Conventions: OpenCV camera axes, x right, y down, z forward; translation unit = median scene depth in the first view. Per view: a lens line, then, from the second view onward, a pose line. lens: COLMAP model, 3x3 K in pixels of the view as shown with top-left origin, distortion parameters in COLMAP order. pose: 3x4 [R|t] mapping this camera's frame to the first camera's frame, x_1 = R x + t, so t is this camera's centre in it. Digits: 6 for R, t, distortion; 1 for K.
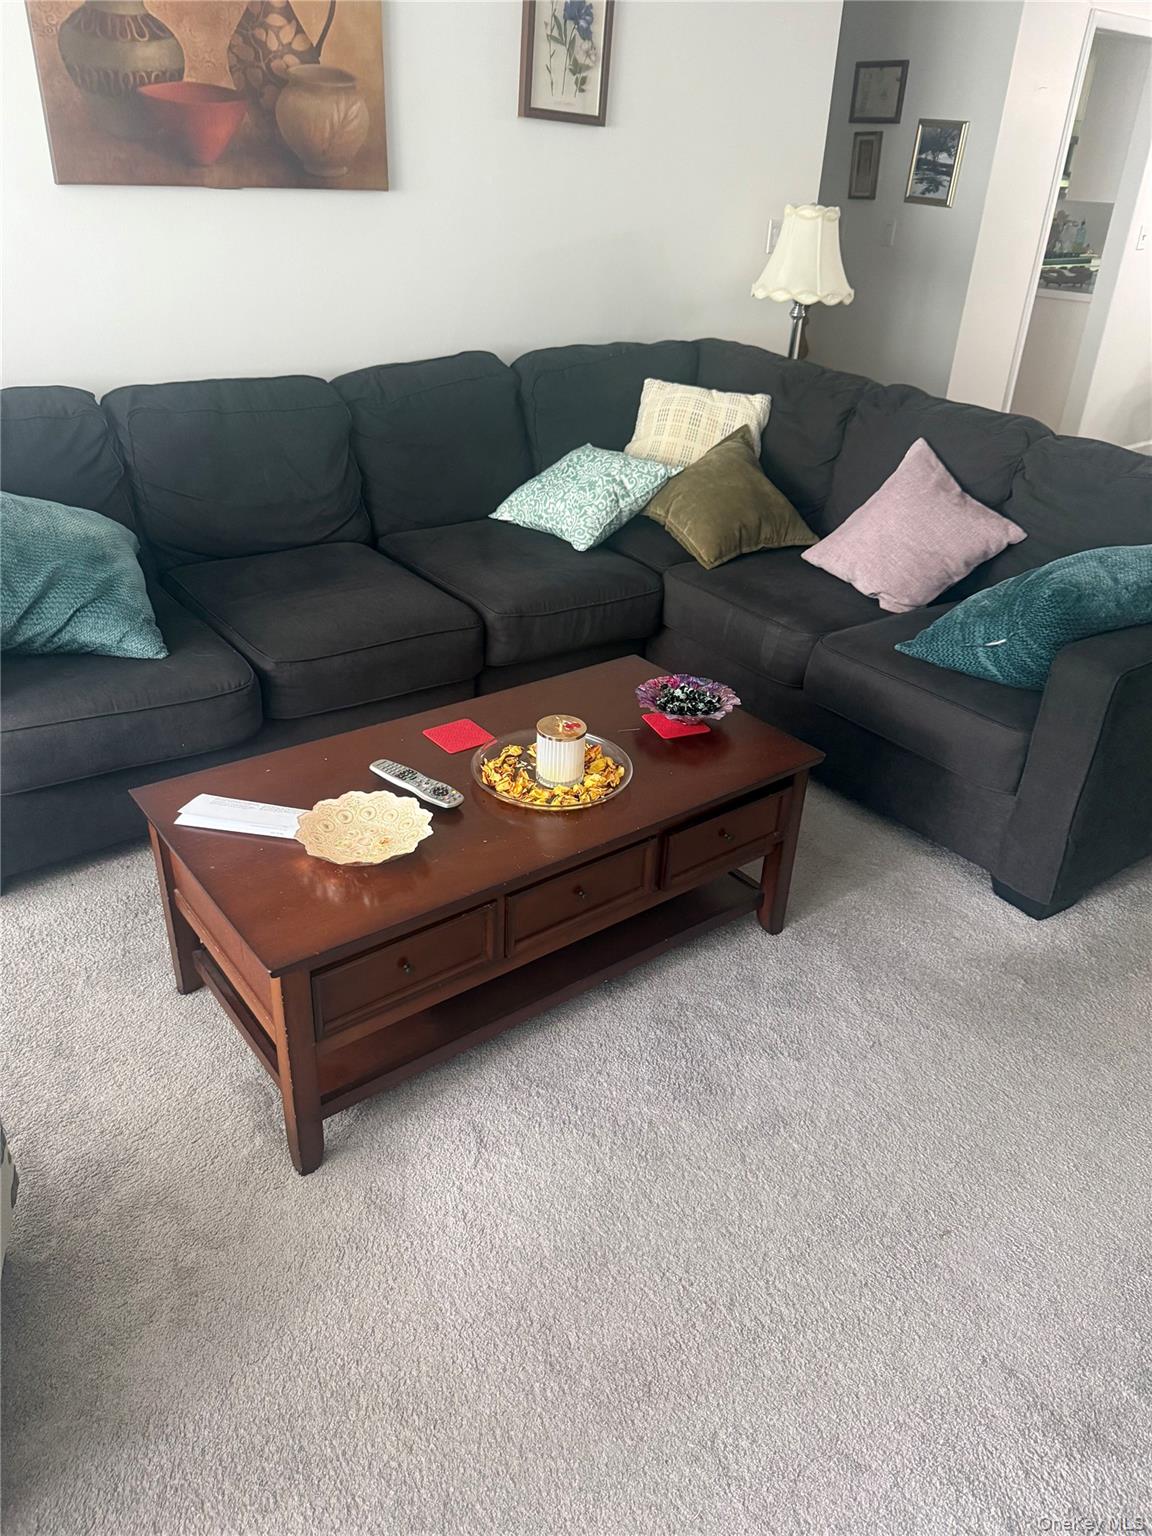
lens RADIAL K [[1099.9, 0, 565.8], [0, 1099.9, 769.2], [0, 0, 1]] dist [0.062835, -0.079064]
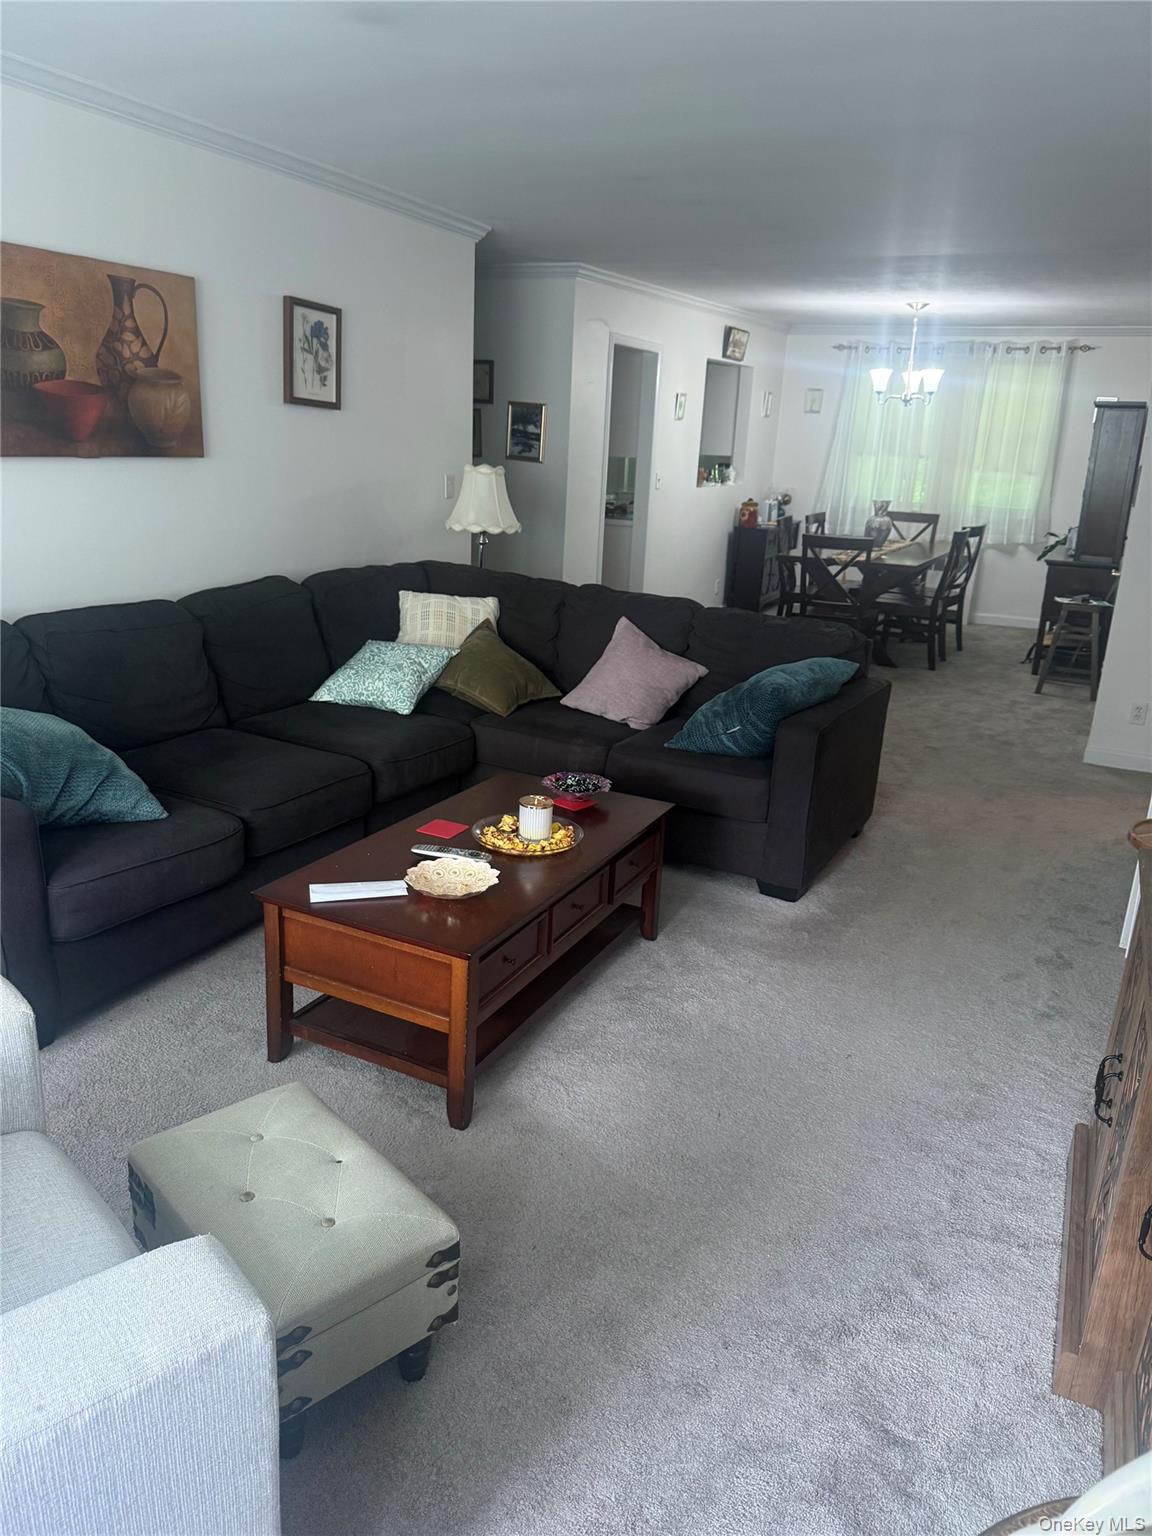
lens RADIAL K [[1100.9, 0, 583.1], [0, 1100.9, 766.6], [0, 0, 1]] dist [0.125434, -0.239148]
pose [[0.895410, -0.123738, 0.427703, -0.372692], [0.202046, 0.968929, -0.142670, 0.090655], [-0.396760, 0.214164, 0.892589, -0.234440]]
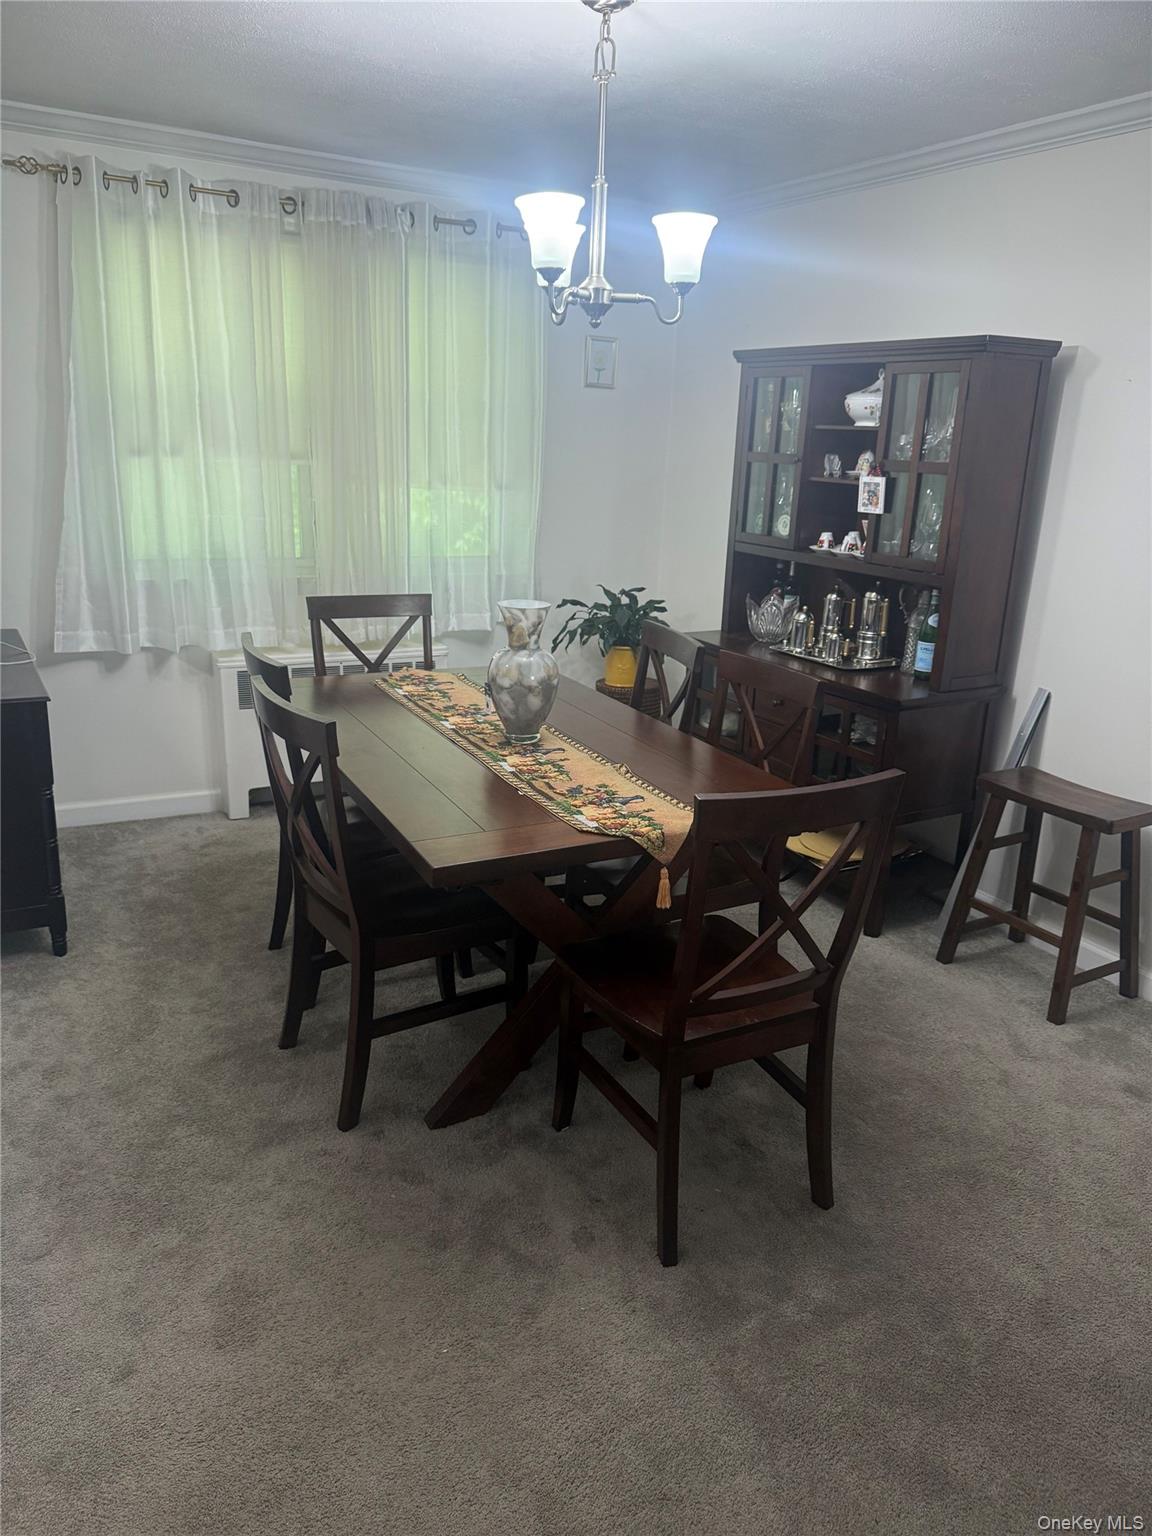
lens RADIAL K [[1099.9, 0, 565.8], [0, 1099.9, 769.2], [0, 0, 1]] dist [0.062835, -0.079064]
pose [[0.133409, -0.308362, 0.941868, 0.554906], [0.448829, 0.866116, 0.219988, -0.798120], [-0.883603, 0.393389, 0.253950, 1.459546]]
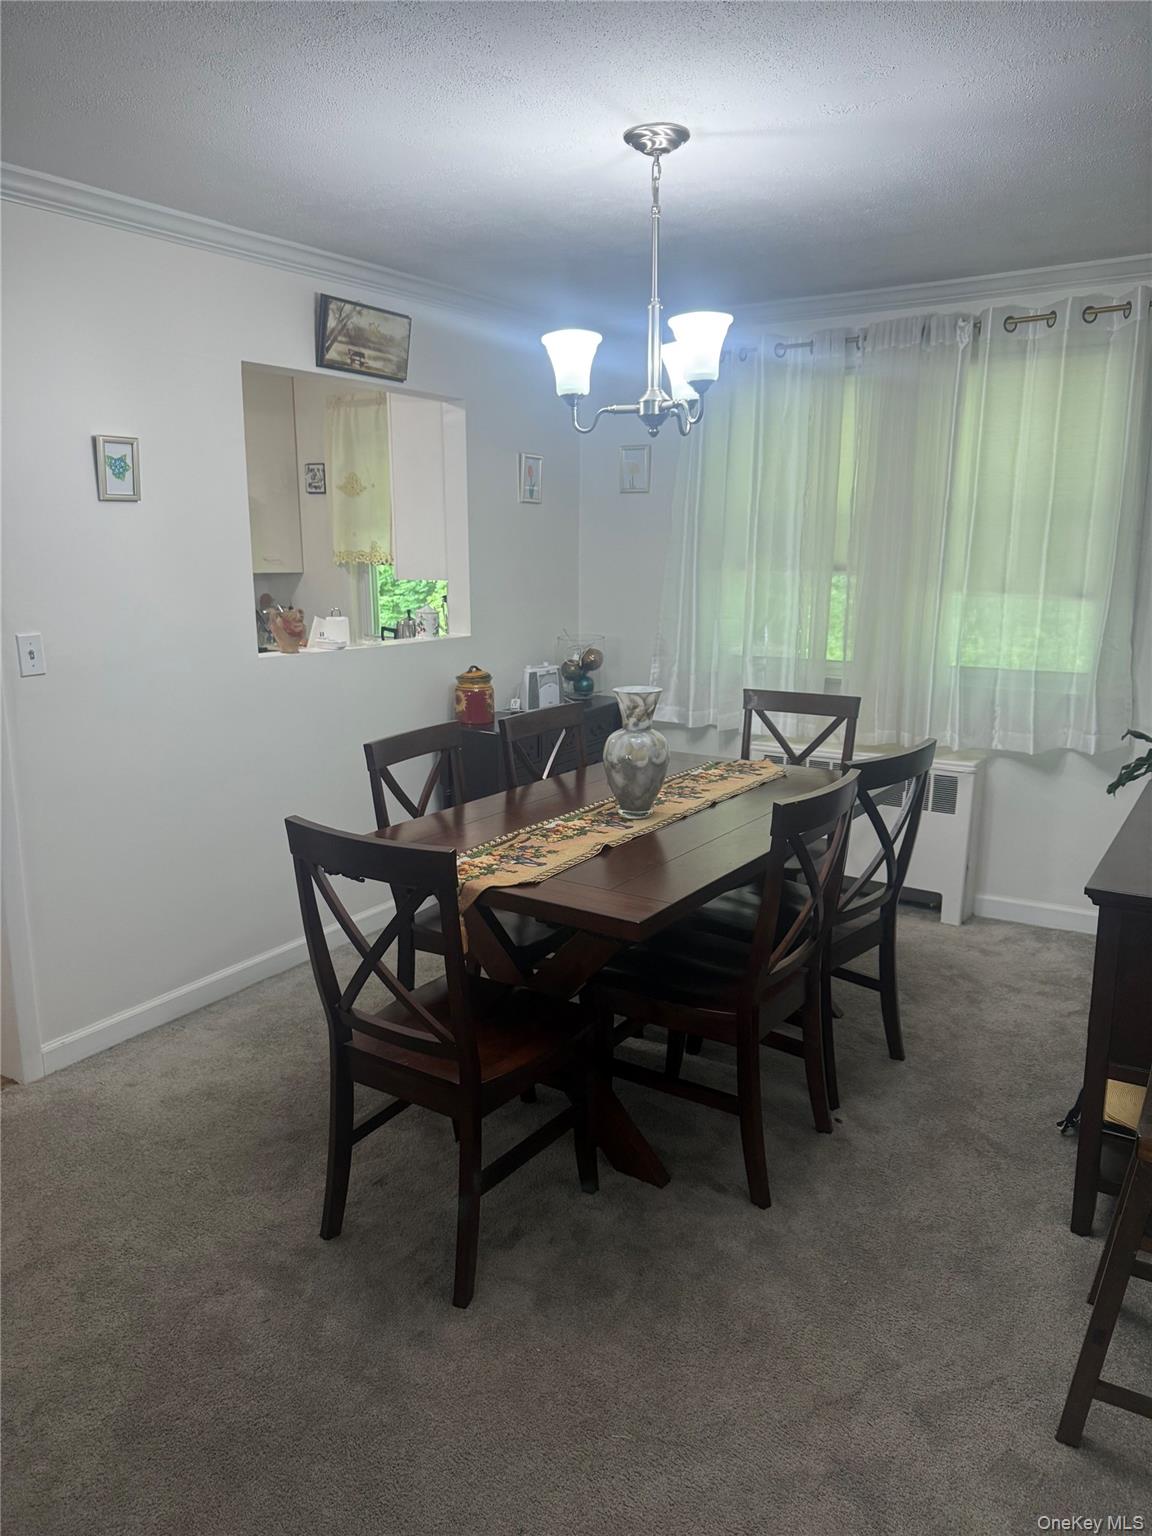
lens RADIAL K [[1078.1, 0, 576.0], [0, 1078.1, 768.0], [0, 0, 1]] dist [0.120489, -0.206713]
pose [[0.939617, -0.098155, 0.327850, 1.059623], [0.190080, 0.946316, -0.261451, -0.432910], [-0.284587, 0.307981, 0.907832, 0.843413]]
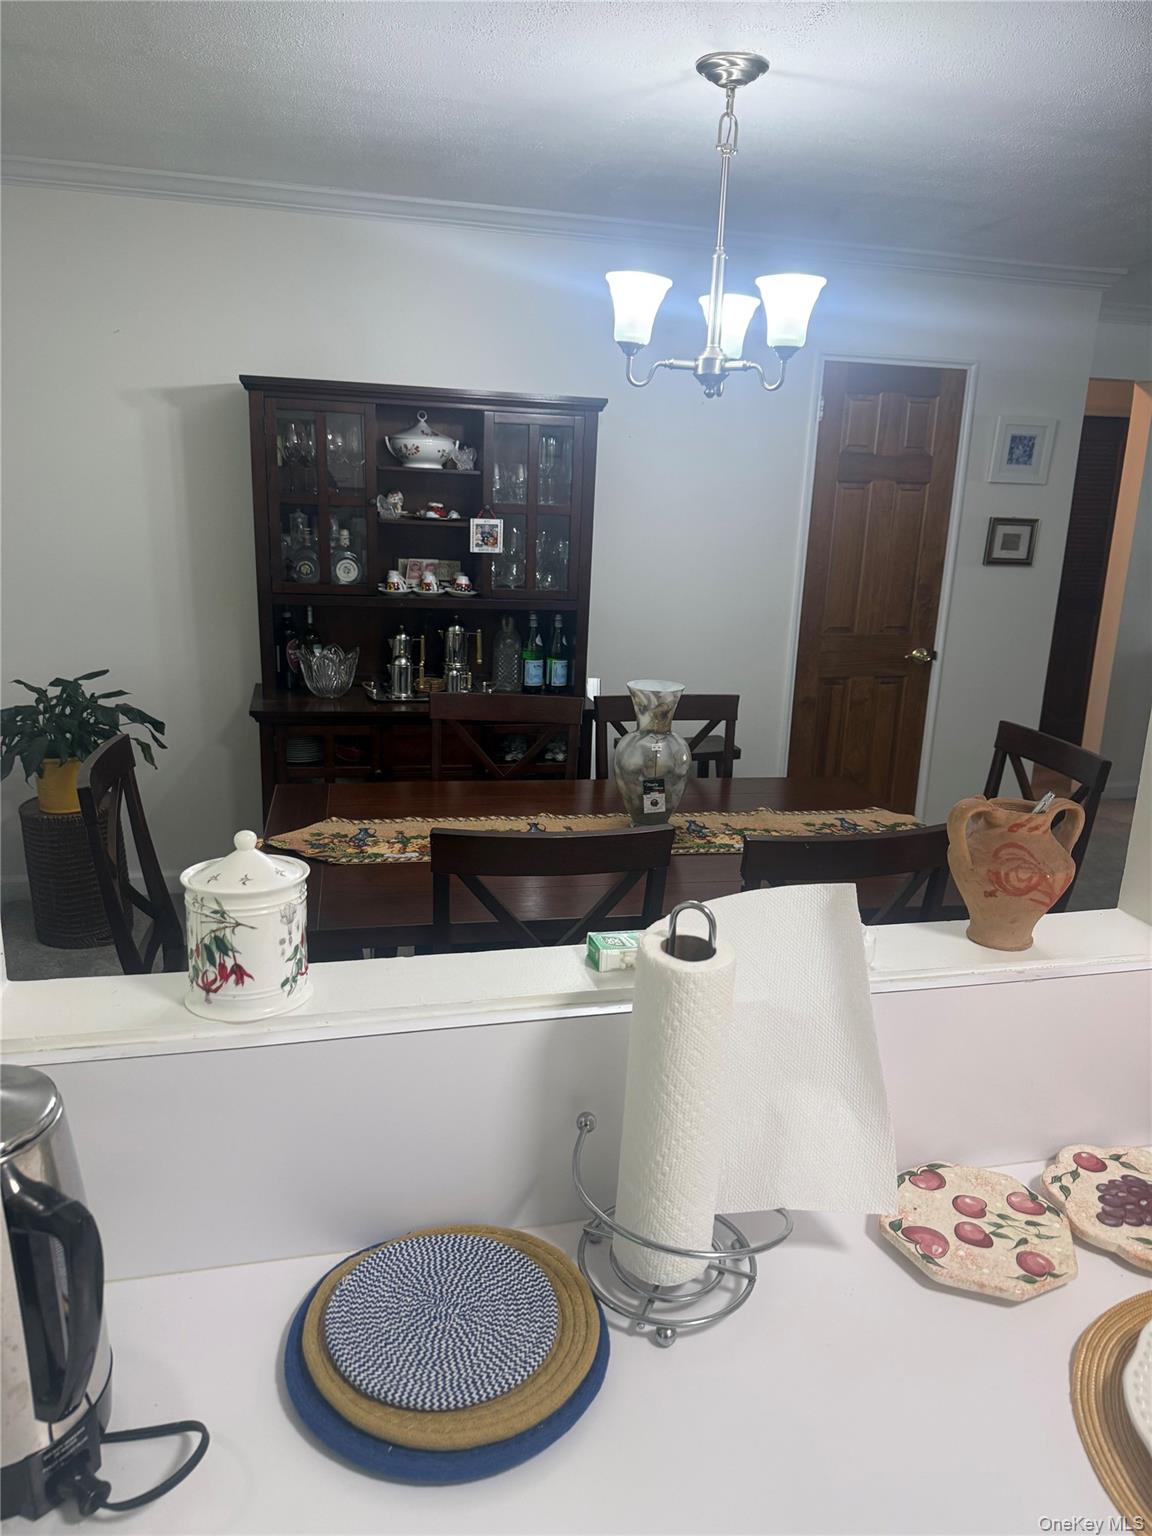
lens RADIAL K [[1078.1, 0, 576.0], [0, 1078.1, 768.0], [0, 0, 1]] dist [0.120489, -0.206713]
pose [[-0.918690, -0.159804, 0.361208, 1.181755], [0.132839, 0.736220, 0.663576, -1.229786], [-0.371971, 0.657603, -0.655130, 2.252682]]
